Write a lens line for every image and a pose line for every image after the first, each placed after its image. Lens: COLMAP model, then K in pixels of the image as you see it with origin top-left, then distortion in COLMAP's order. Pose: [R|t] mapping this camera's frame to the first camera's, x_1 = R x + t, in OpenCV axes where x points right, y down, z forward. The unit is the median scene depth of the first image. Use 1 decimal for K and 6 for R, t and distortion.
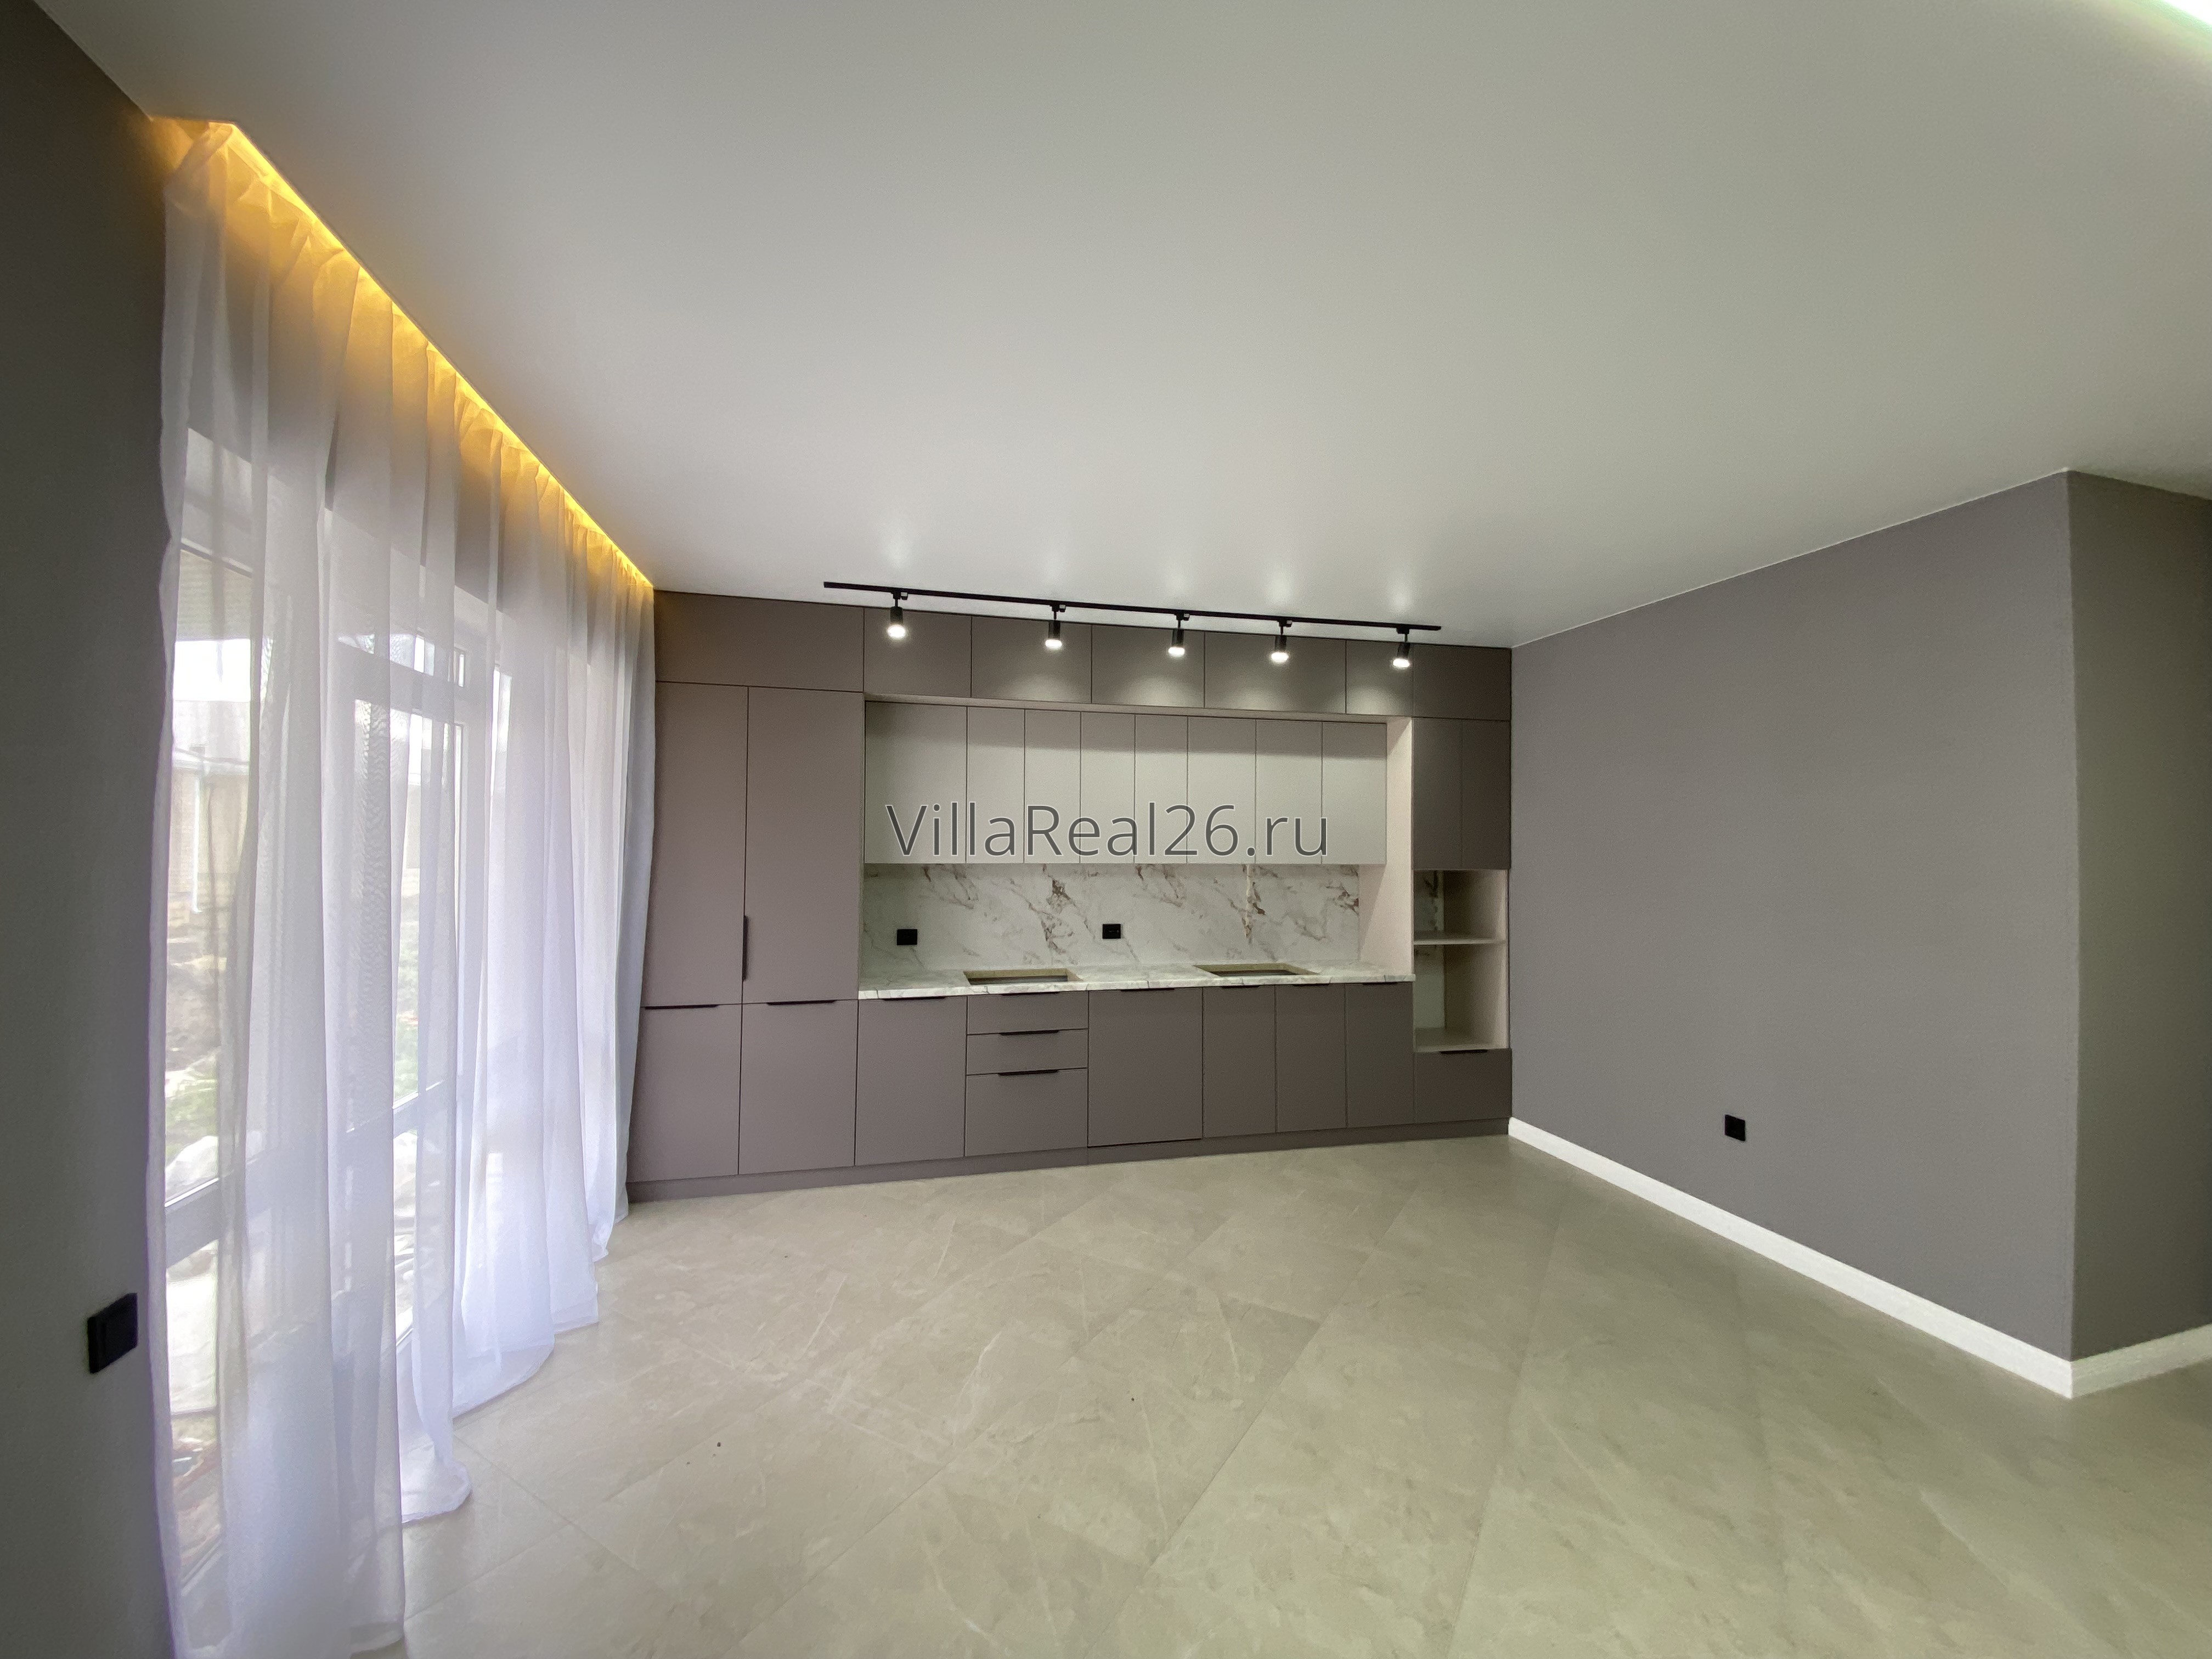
lens RADIAL K [[884.1, 0, 1109.3], [0, 884.1, 815.4], [0, 0, 1]] dist [-0.000141, -0.020022]
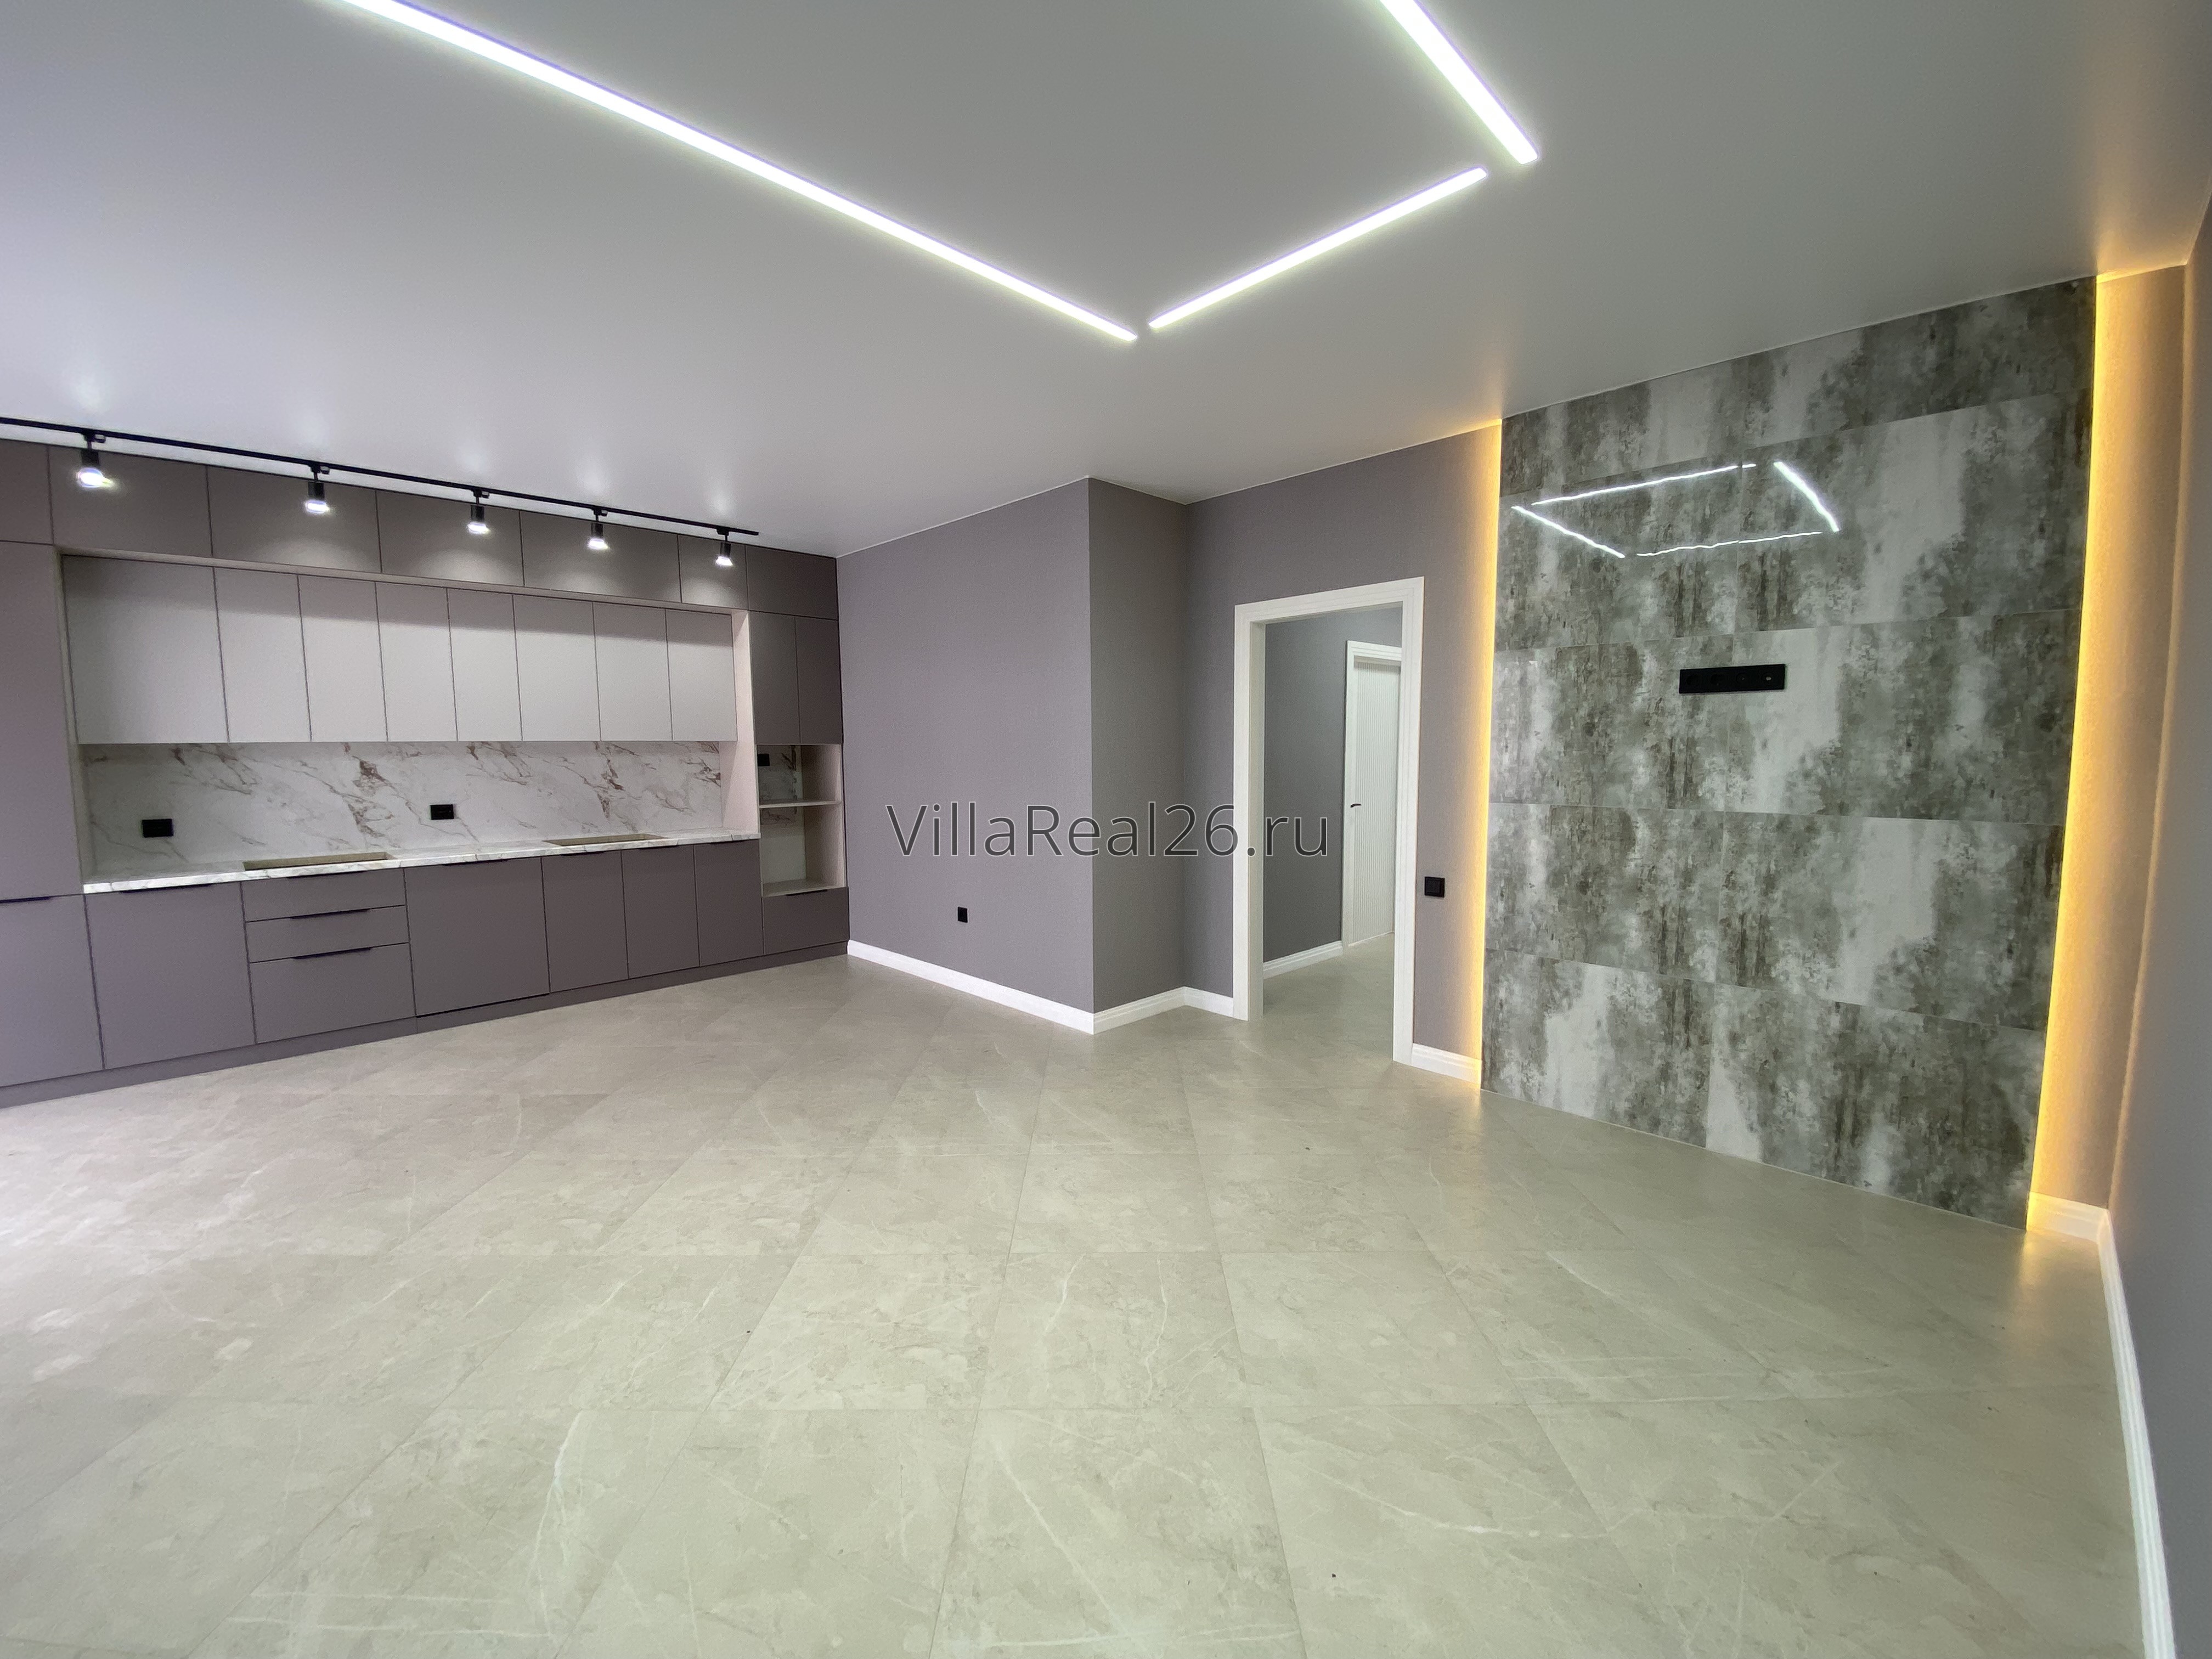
lens RADIAL K [[884.2, 0, 1225.5], [0, 884.2, 841.0], [0, 0, 1]] dist [-0.044111, -0.000480]
pose [[0.811993, -0.066155, 0.579907, 0.177061], [-0.012997, 0.991260, 0.131280, 0.030001], [-0.583523, -0.114135, 0.804036, -0.309377]]
